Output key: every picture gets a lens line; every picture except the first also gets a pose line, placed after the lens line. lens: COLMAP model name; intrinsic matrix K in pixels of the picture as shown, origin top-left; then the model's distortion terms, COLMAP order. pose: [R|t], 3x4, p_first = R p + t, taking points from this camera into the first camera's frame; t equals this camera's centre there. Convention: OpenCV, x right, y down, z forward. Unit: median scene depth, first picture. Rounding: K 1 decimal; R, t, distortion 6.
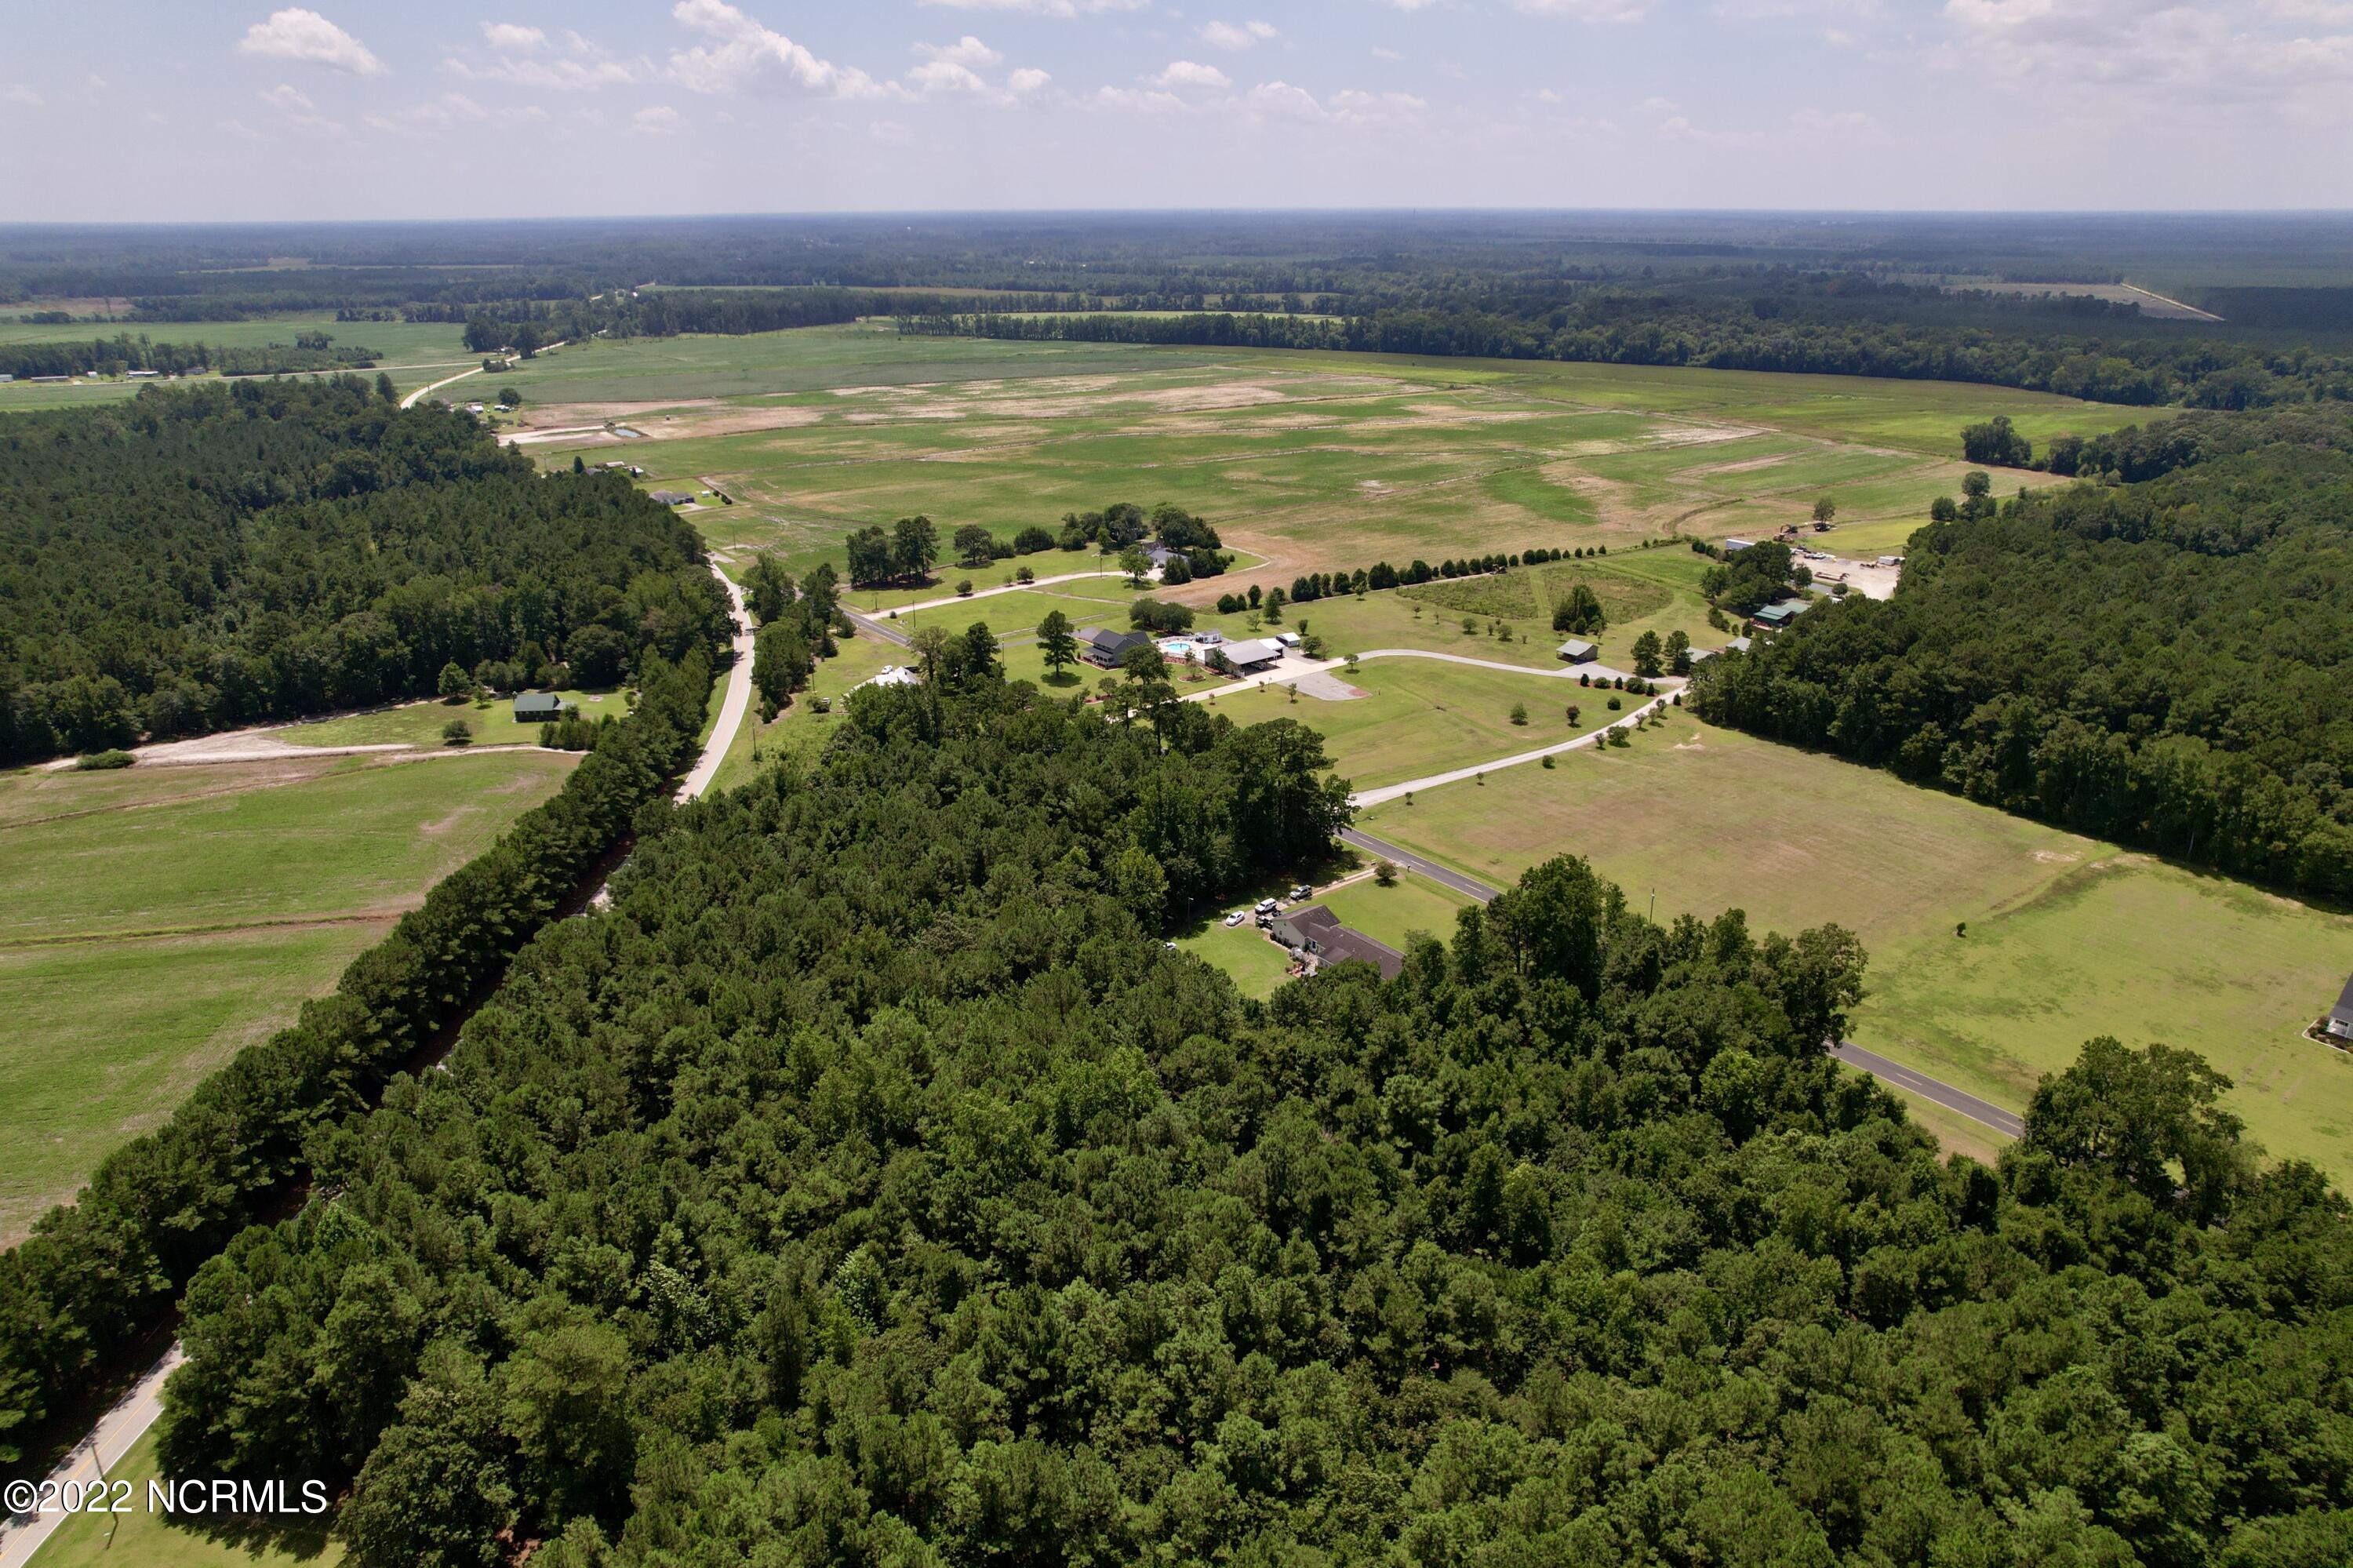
lens RADIAL K [[1510.6, 0, 1171.2], [0, 1510.6, 792.5], [0, 0, 1]] dist [-0.062182, 0.048607]
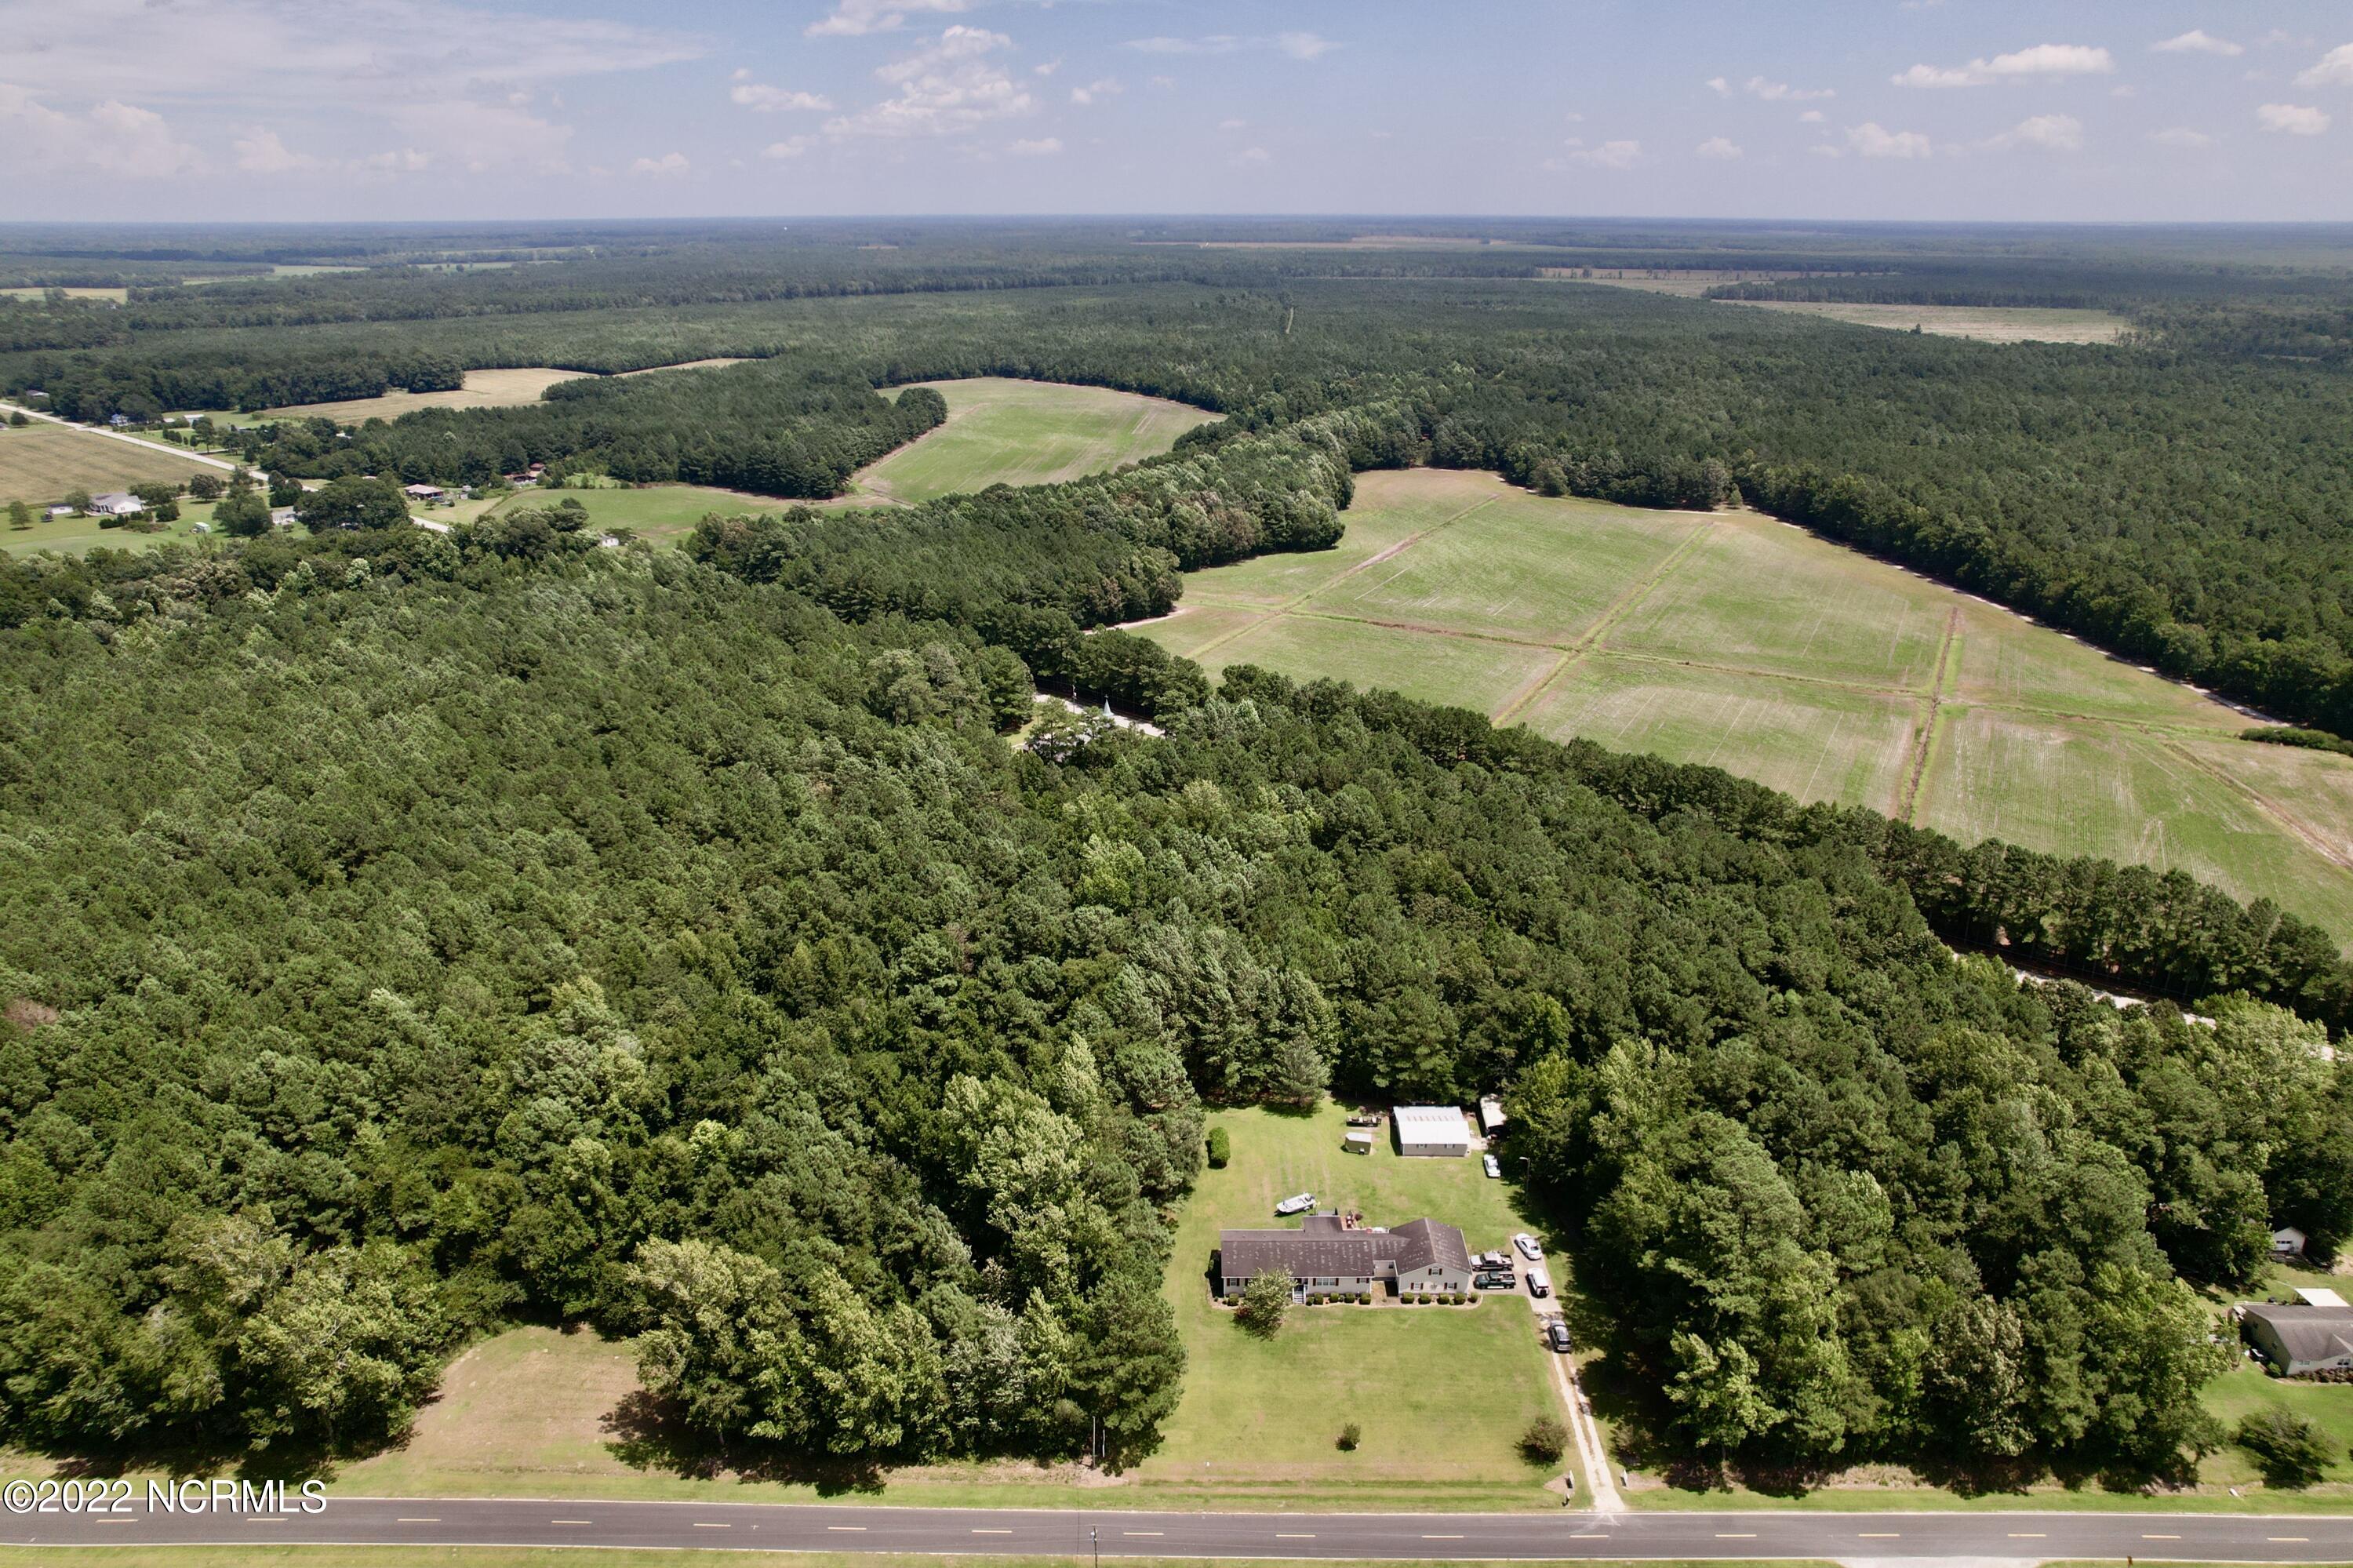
lens RADIAL K [[1524.3, 0, 1176.5], [0, 1524.3, 784.0], [0, 0, 1]] dist [-0.080254, 0.068445]
pose [[-0.627518, 0.282170, -0.725673, 0.301605], [-0.279554, 0.788220, 0.548233, -0.214666], [0.726685, 0.546891, -0.415741, 0.544102]]
